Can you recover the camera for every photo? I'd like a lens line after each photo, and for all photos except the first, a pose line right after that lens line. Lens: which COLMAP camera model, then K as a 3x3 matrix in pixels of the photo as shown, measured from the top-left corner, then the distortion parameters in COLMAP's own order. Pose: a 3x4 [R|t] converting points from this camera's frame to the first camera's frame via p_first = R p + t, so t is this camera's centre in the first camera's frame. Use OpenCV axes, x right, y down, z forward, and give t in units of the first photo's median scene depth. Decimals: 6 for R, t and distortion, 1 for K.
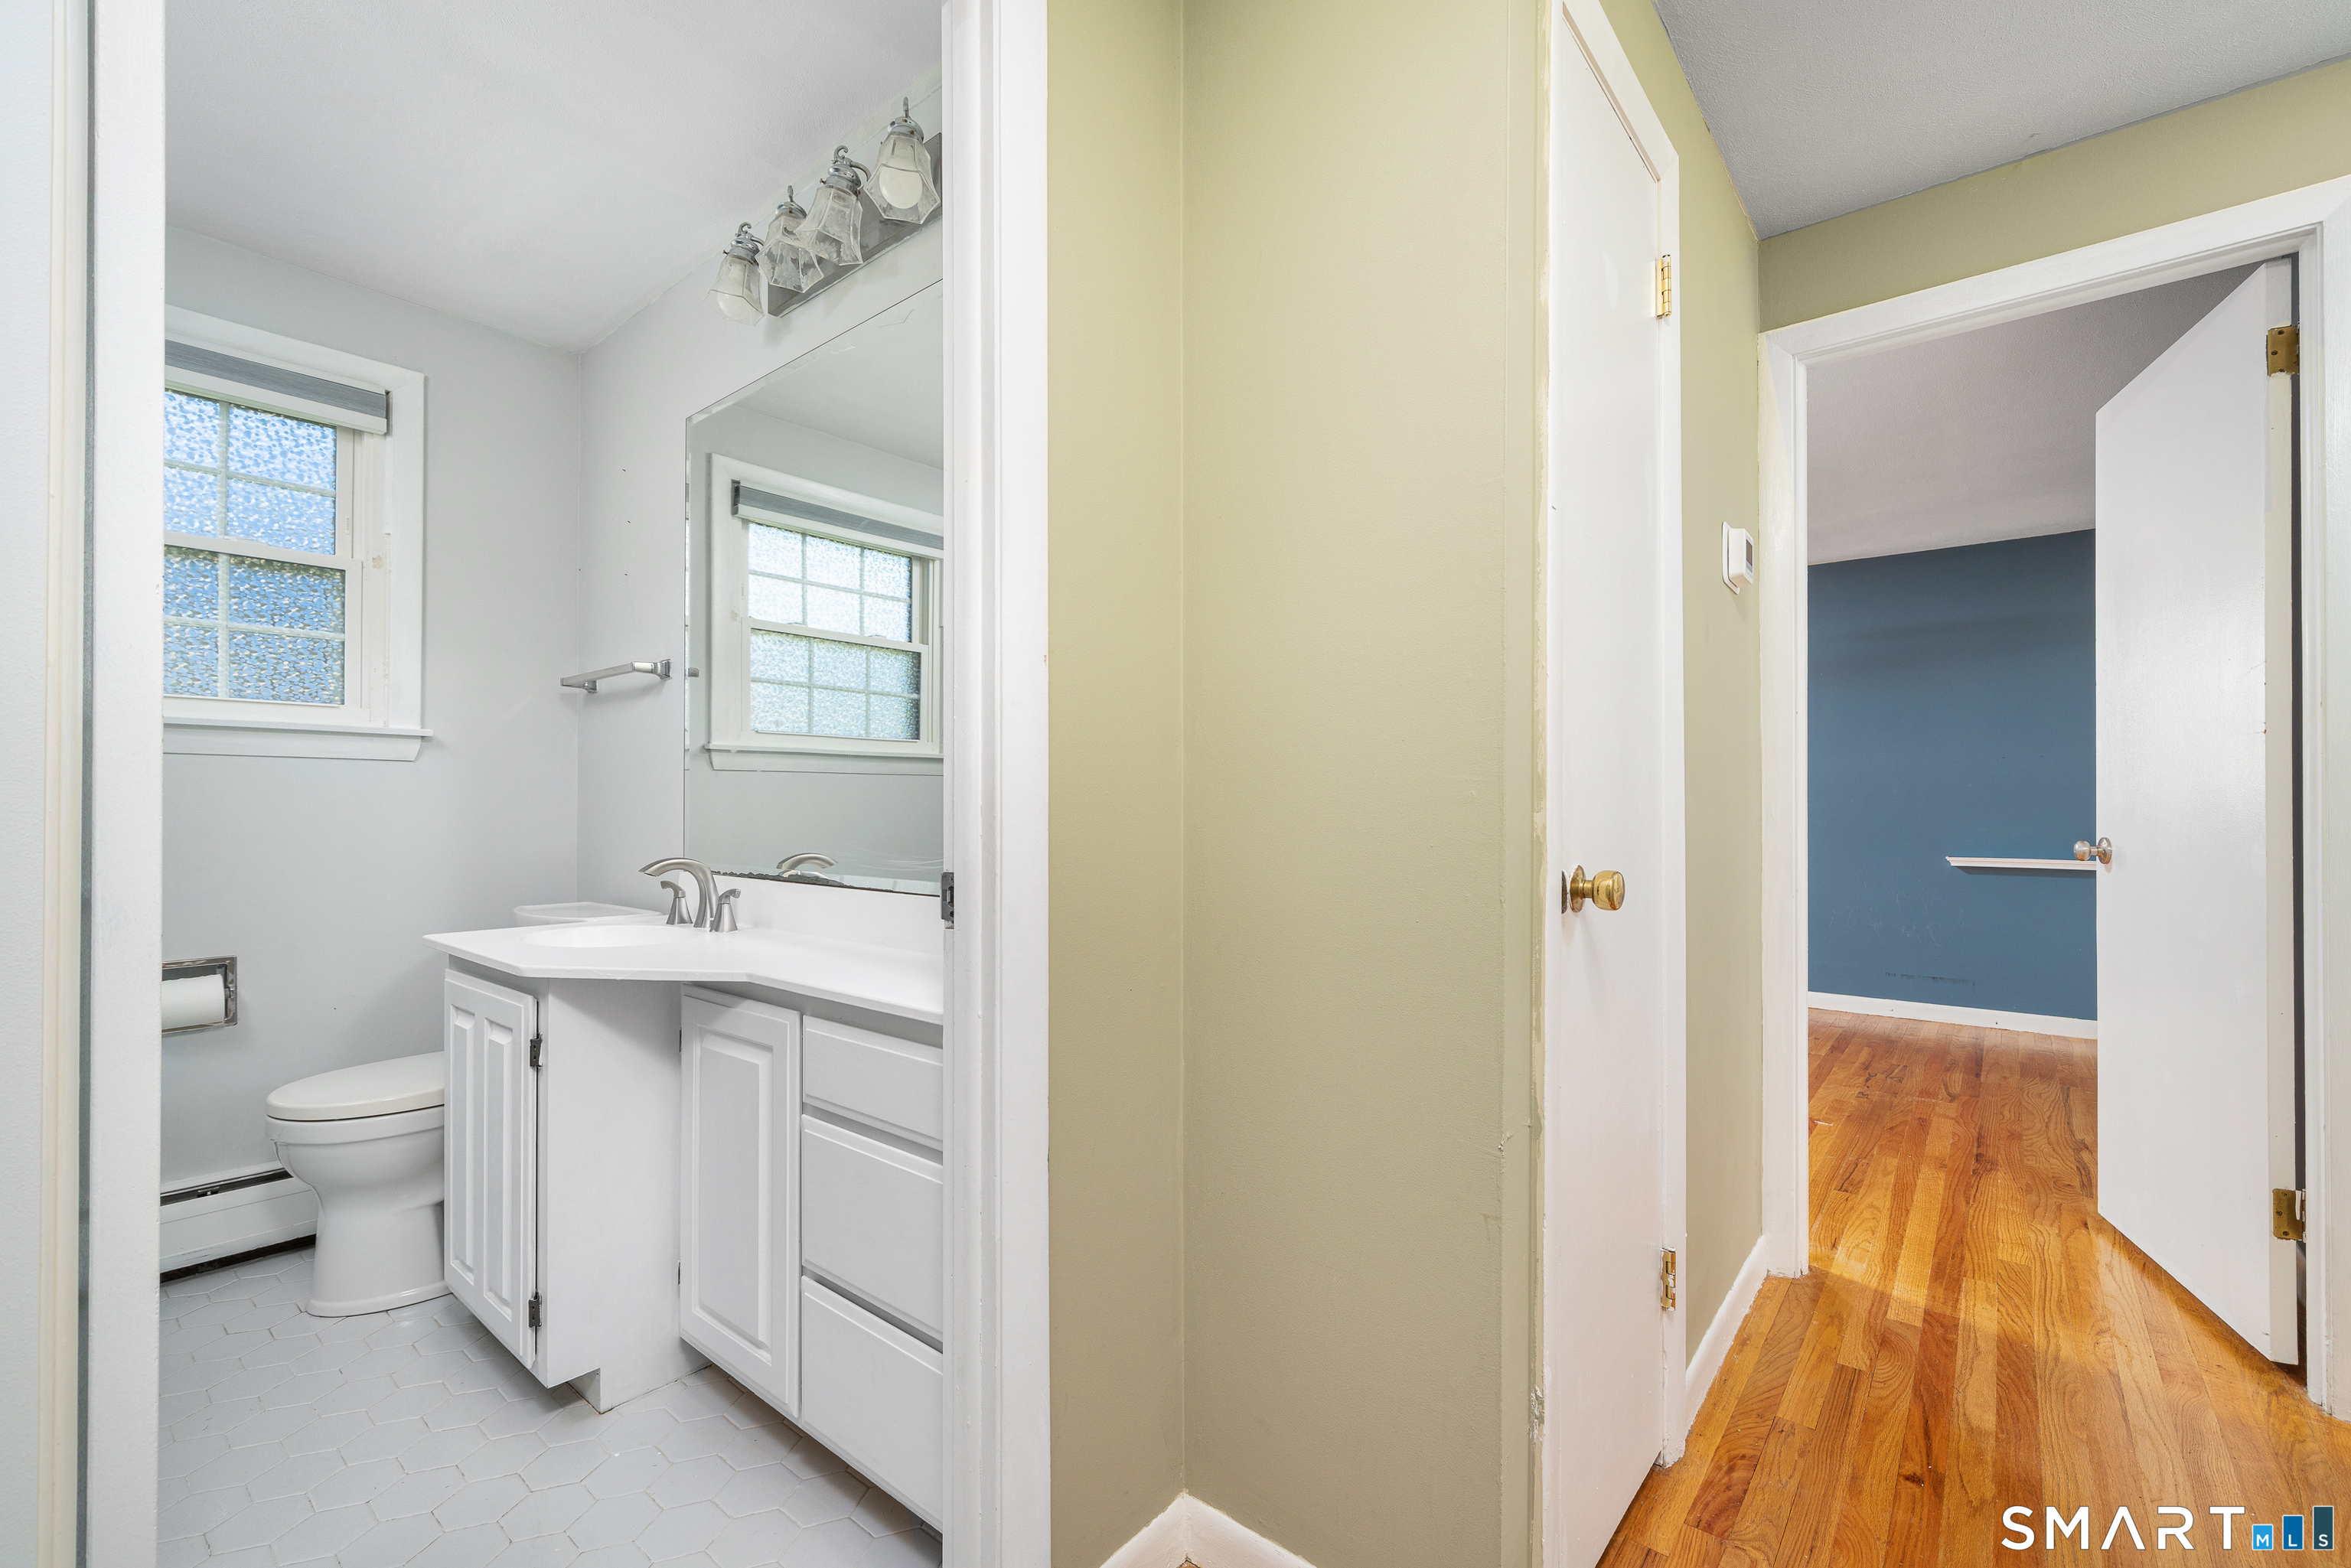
lens RADIAL K [[990.6, 0, 1165.1], [0, 990.6, 806.0], [0, 0, 1]] dist [-0.011155, -0.000159]
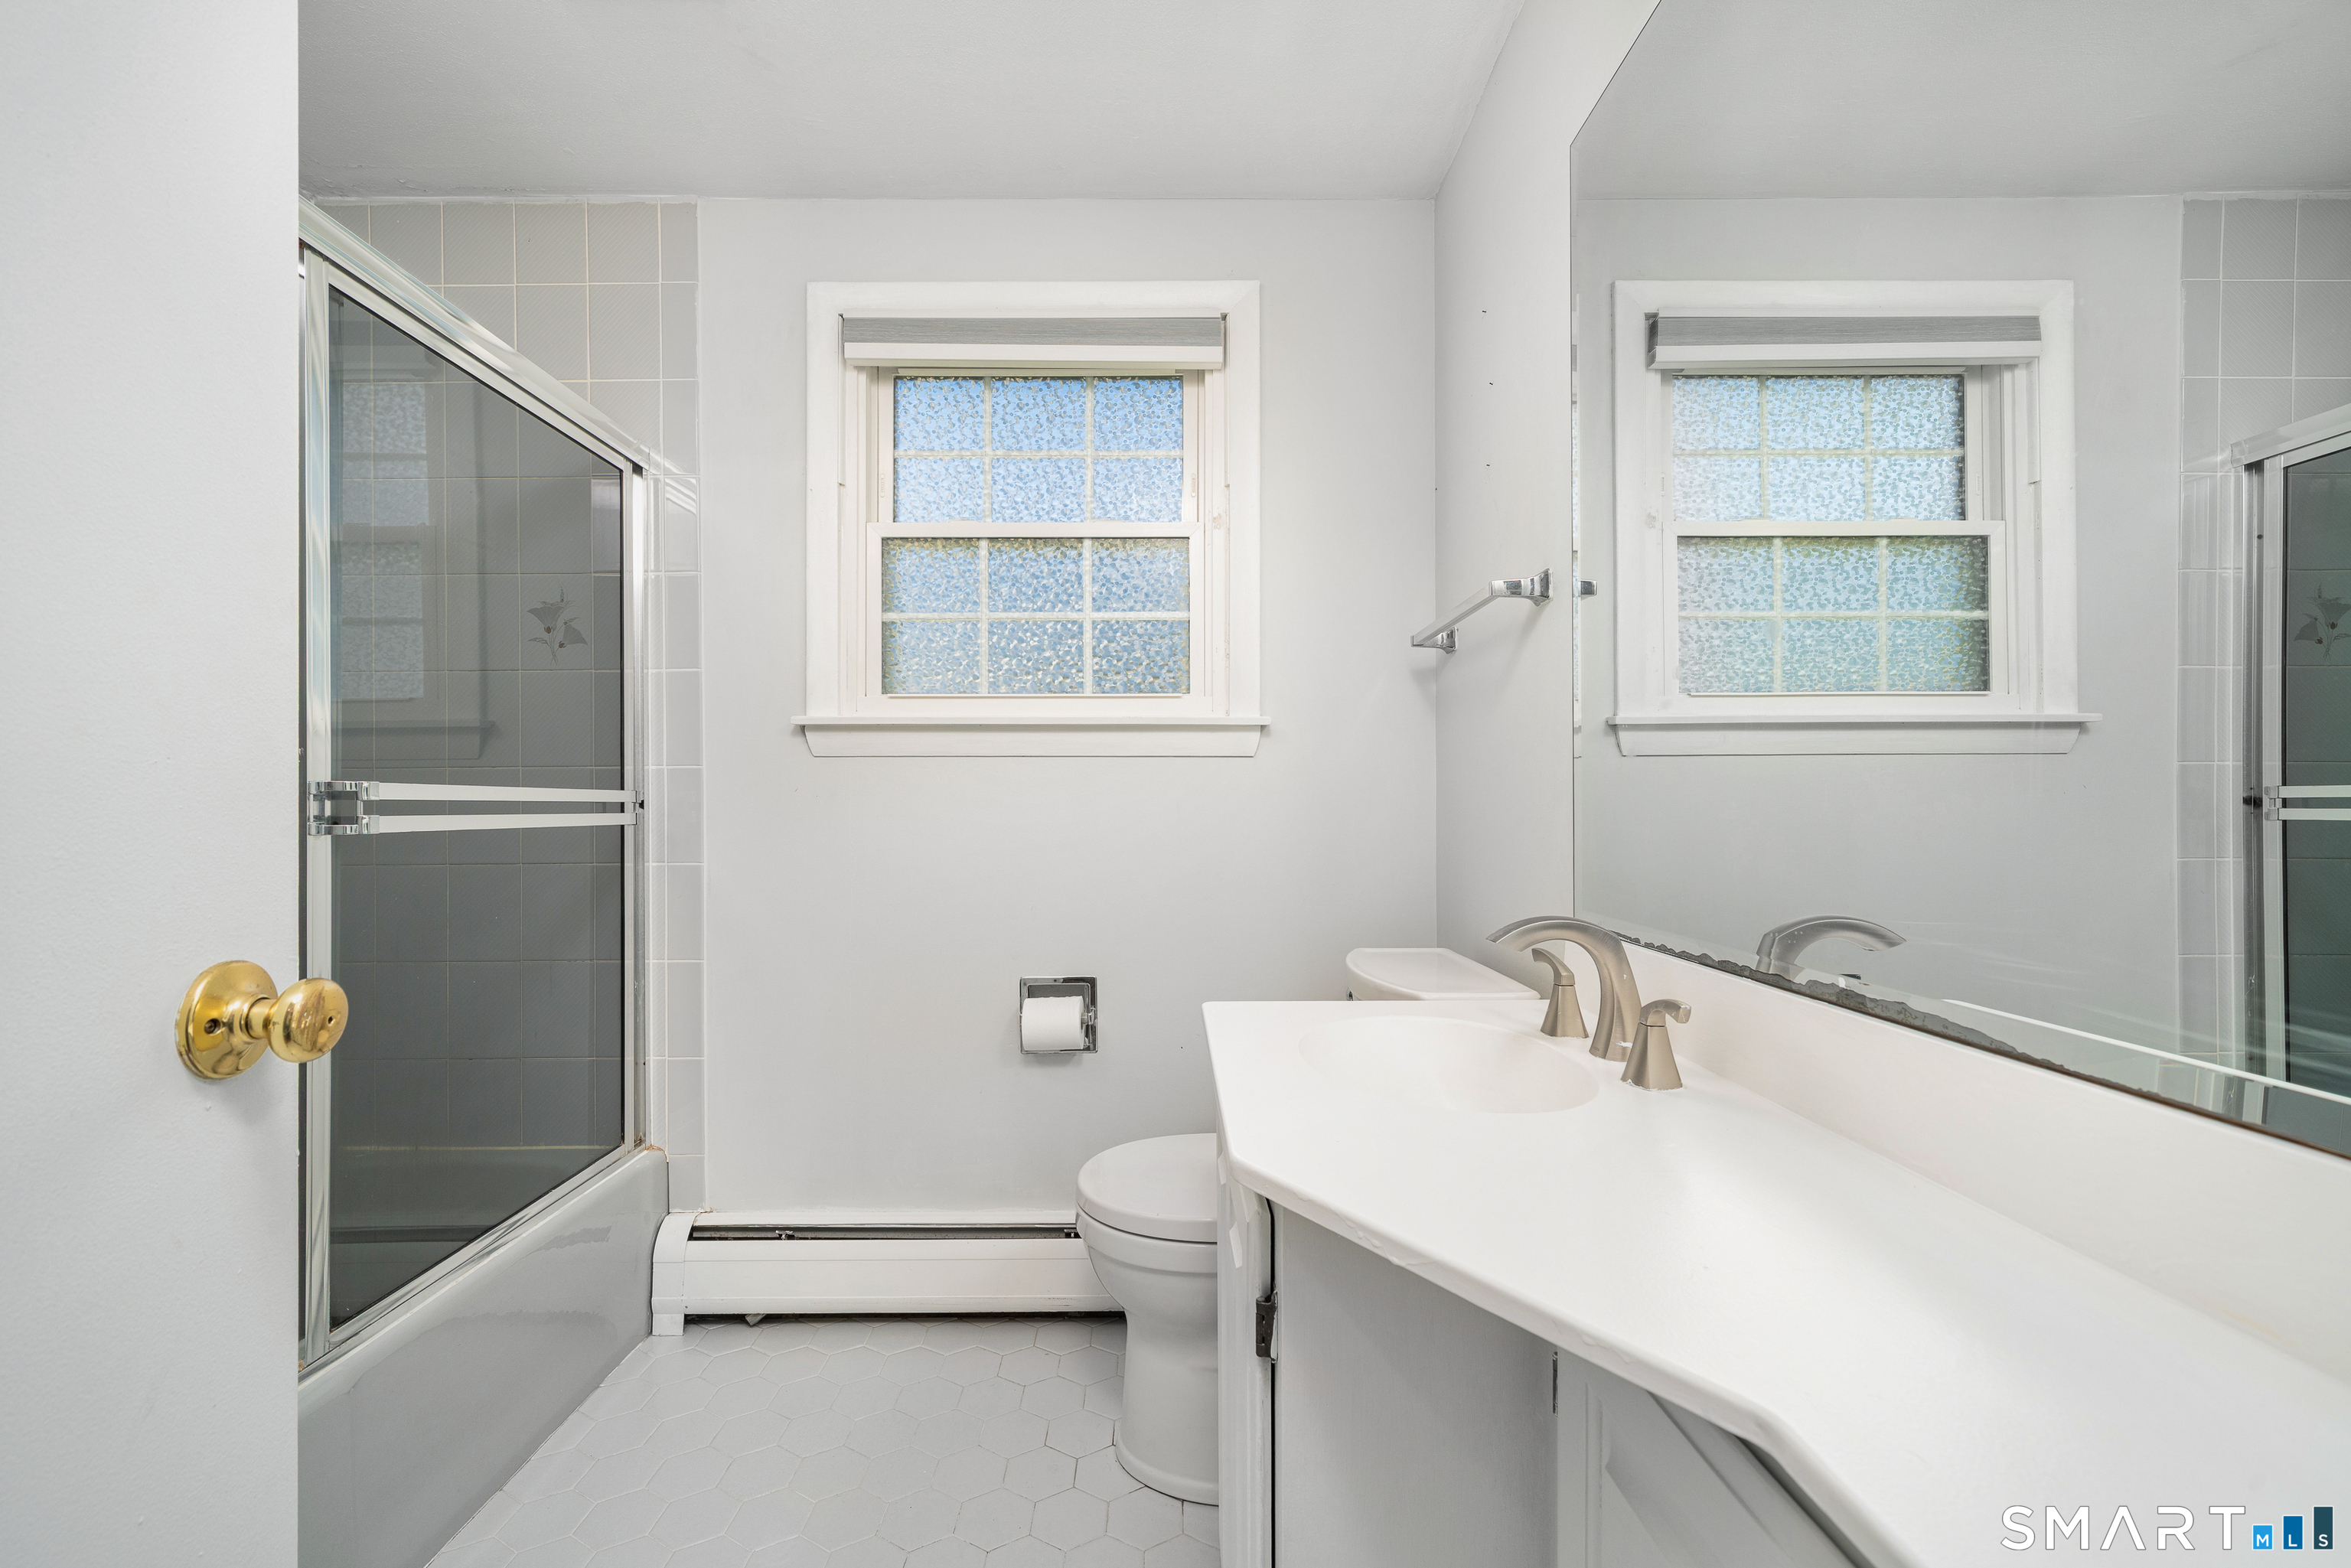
lens RADIAL K [[980.0, 0, 1172.2], [0, 980.0, 798.7], [0, 0, 1]] dist [-0.005142, -0.000220]
pose [[0.656504, -0.007047, -0.754289, -0.194206], [0.003469, 0.999974, -0.006323, -0.005472], [0.754314, 0.001534, 0.656512, 0.415427]]
